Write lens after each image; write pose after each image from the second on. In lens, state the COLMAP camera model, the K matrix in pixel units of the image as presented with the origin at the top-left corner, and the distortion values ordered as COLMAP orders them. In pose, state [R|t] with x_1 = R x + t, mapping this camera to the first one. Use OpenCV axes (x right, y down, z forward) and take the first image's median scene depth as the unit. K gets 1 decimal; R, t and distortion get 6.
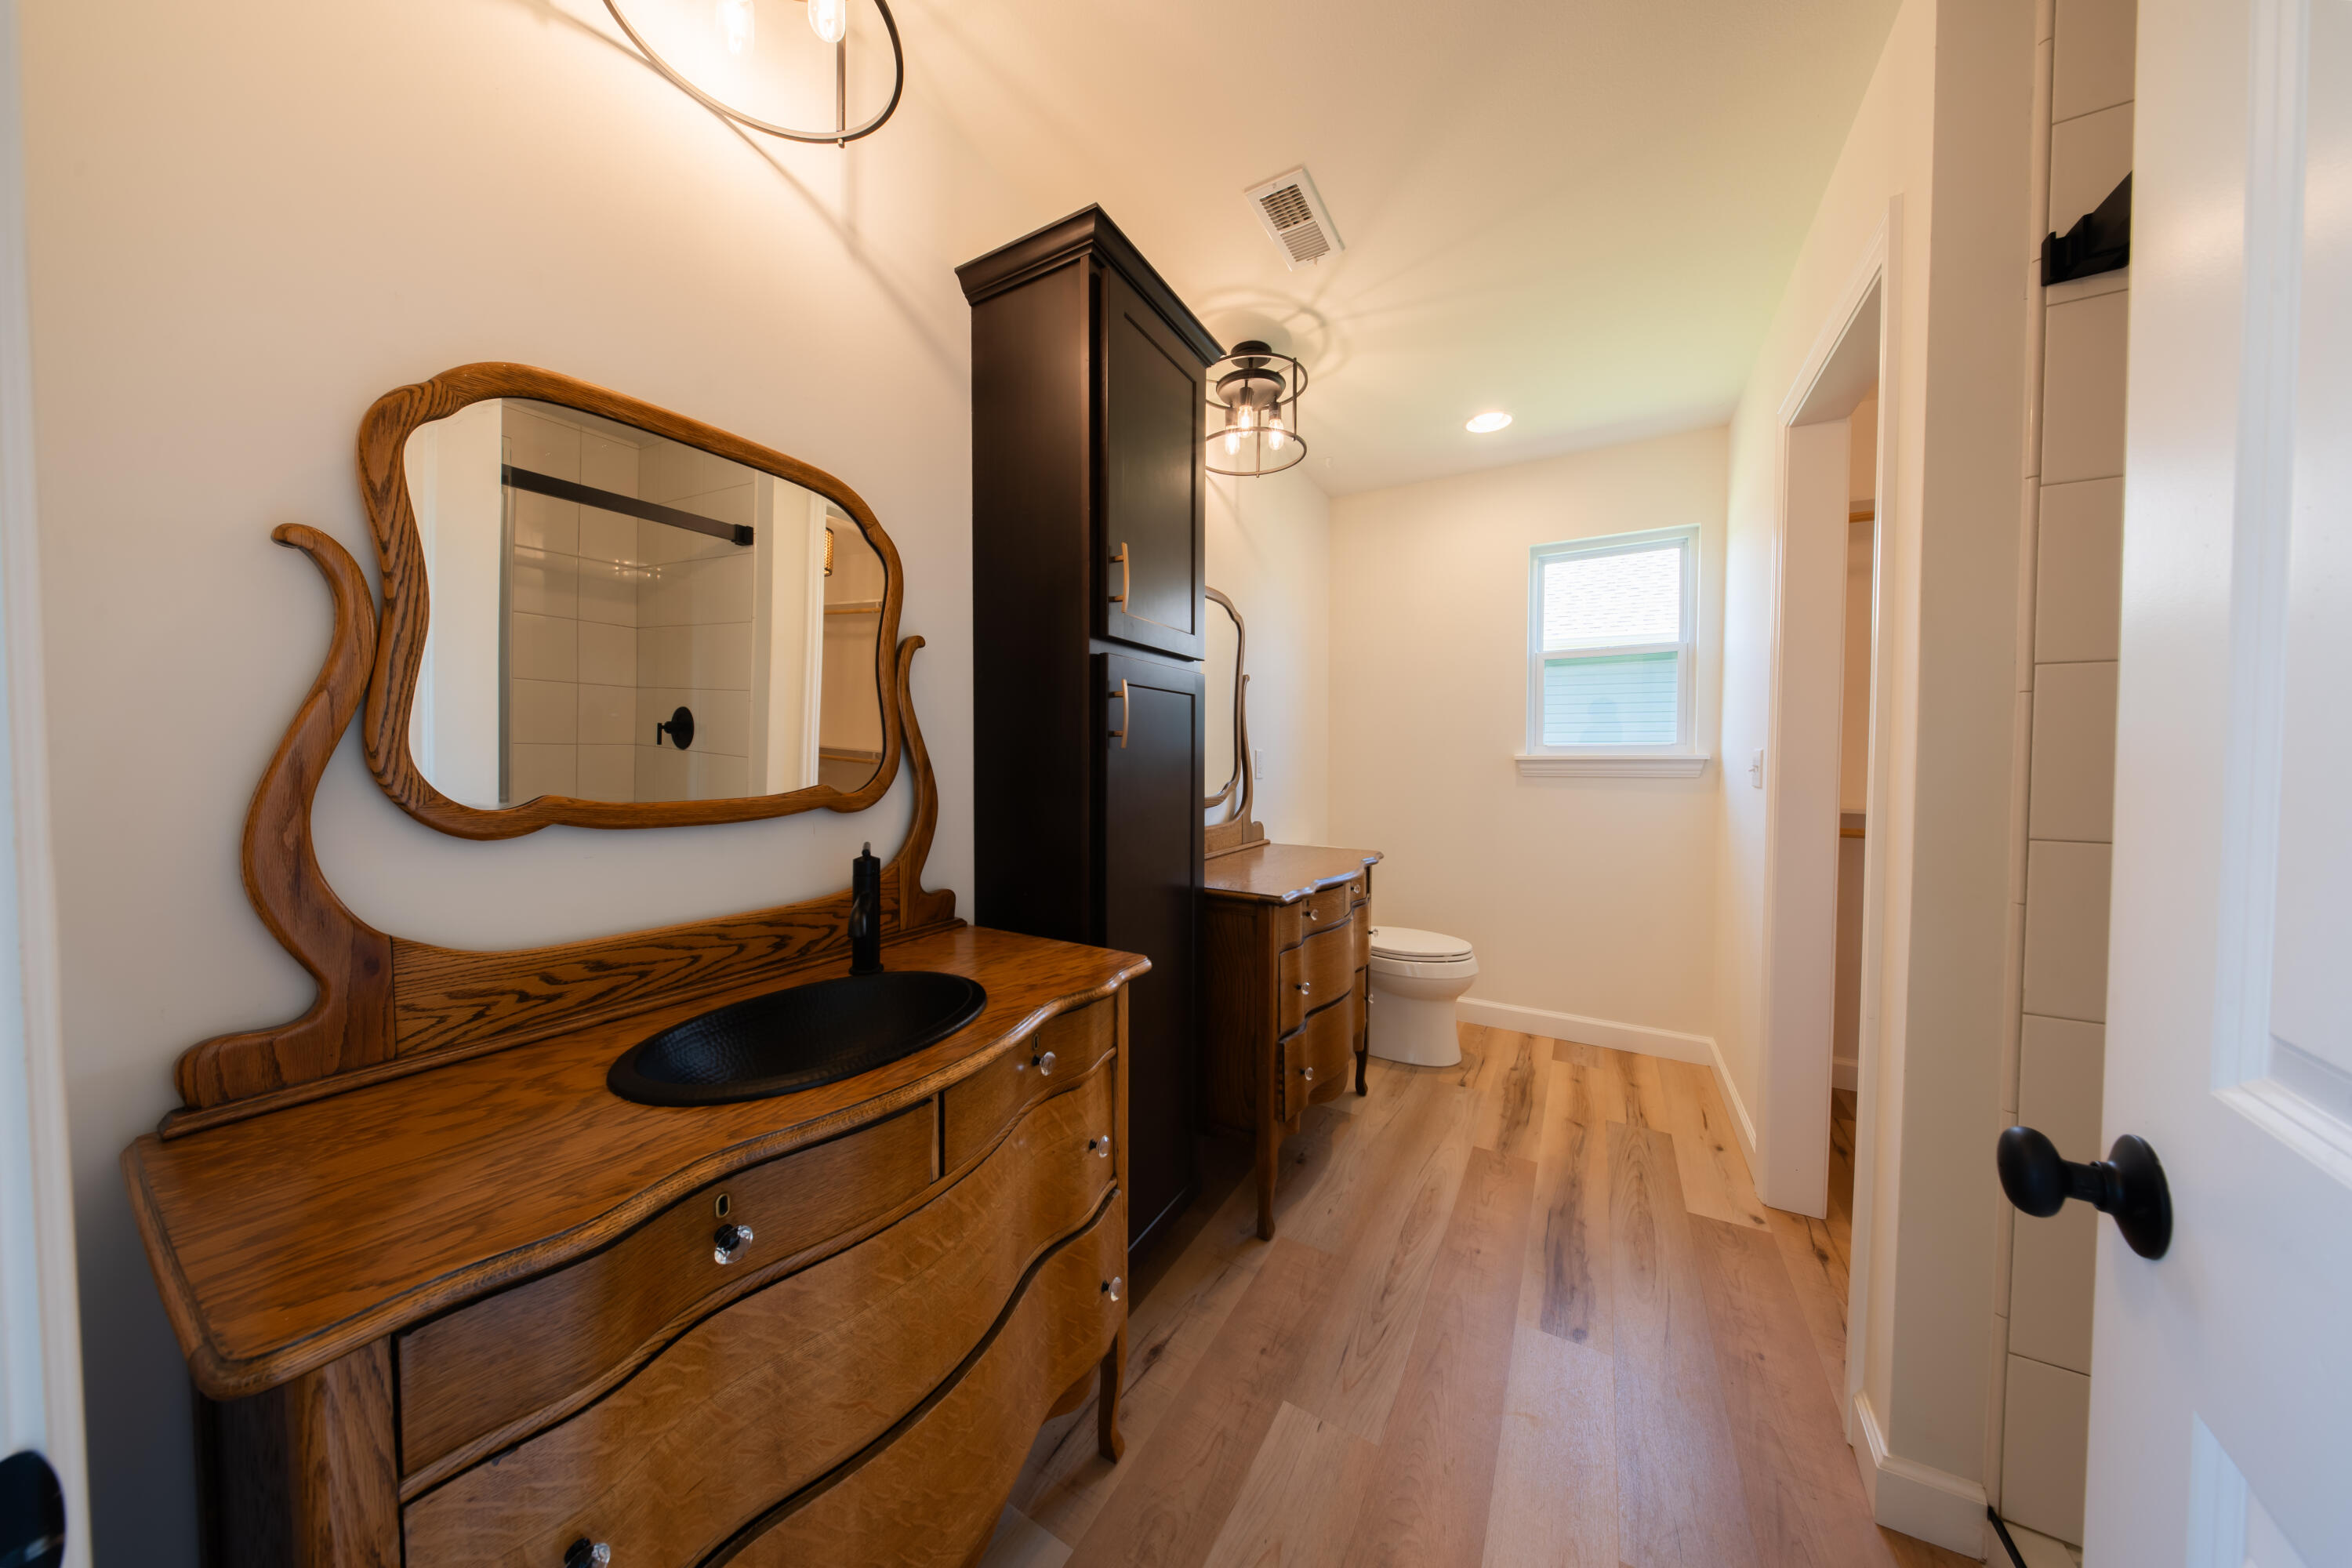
lens RADIAL K [[699.9, 0, 1176.1], [0, 699.9, 774.0], [0, 0, 1]] dist [0.001592, -0.000499]
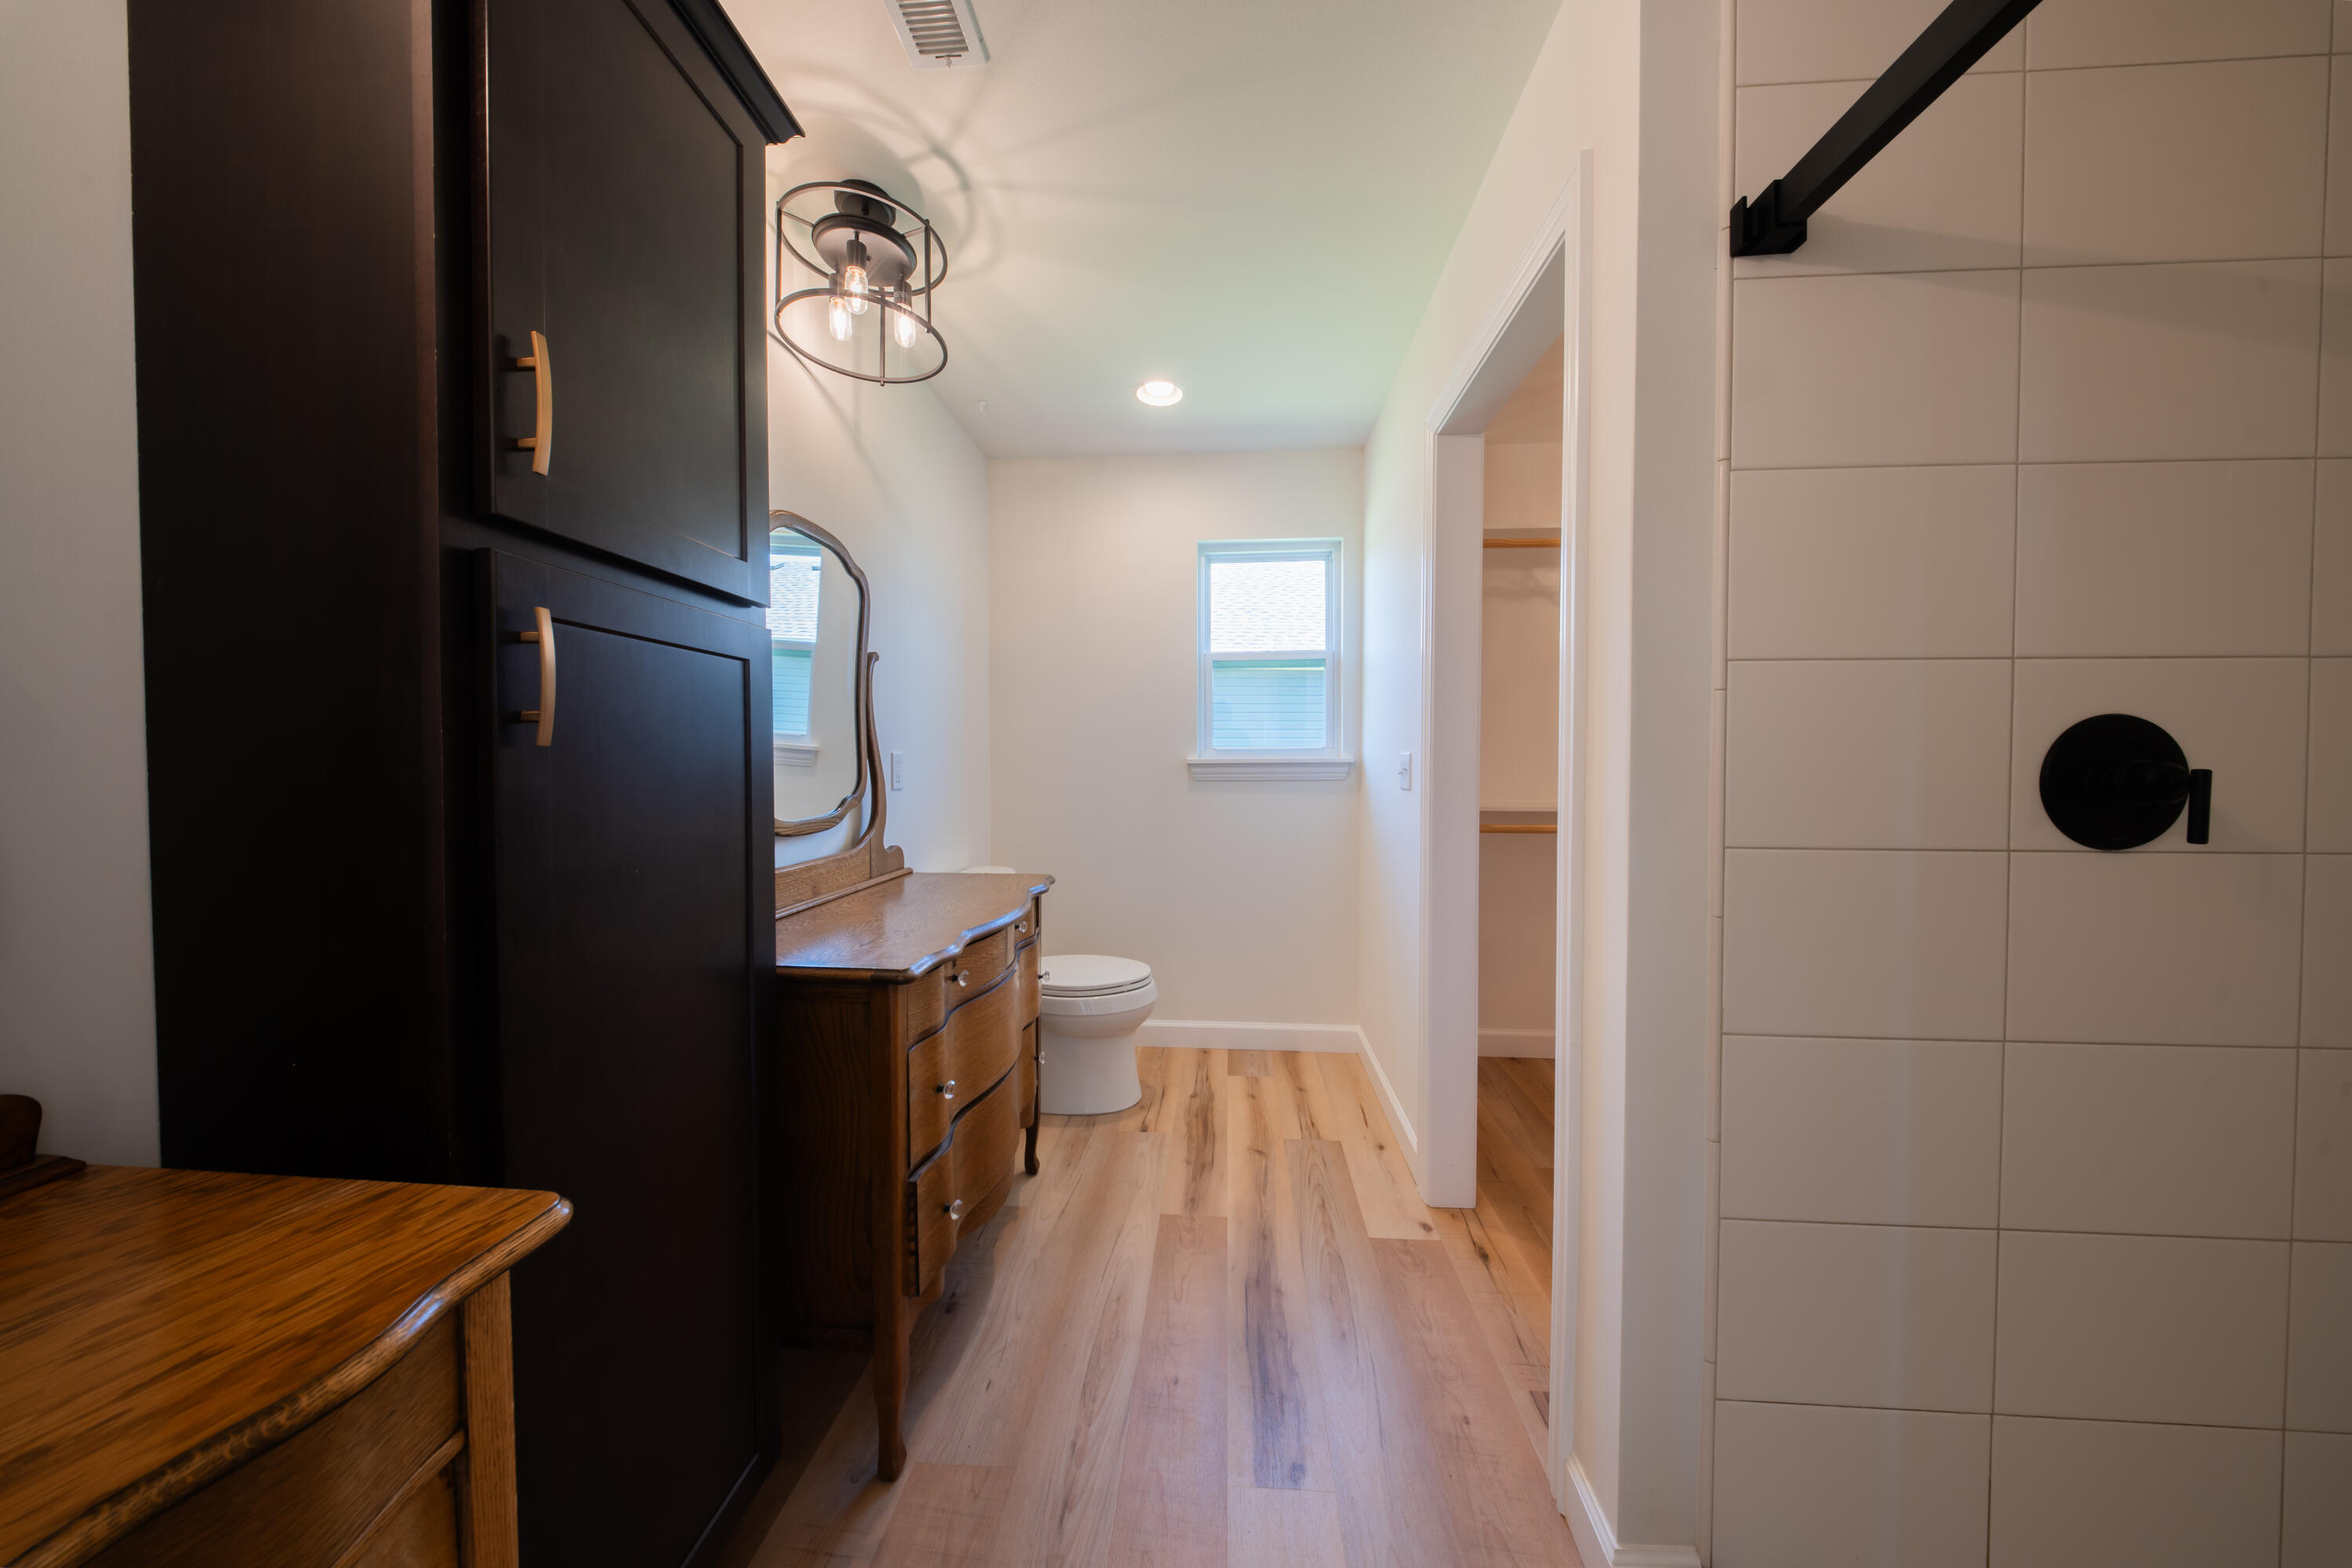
lens RADIAL K [[699.9, 0, 1179.0], [0, 699.9, 773.7], [0, 0, 1]] dist [0.001592, -0.000499]
pose [[0.892978, -0.012004, 0.449940, 0.078007], [0.014438, 0.999894, -0.001978, -0.007629], [-0.449868, 0.008263, 0.893057, 0.262579]]
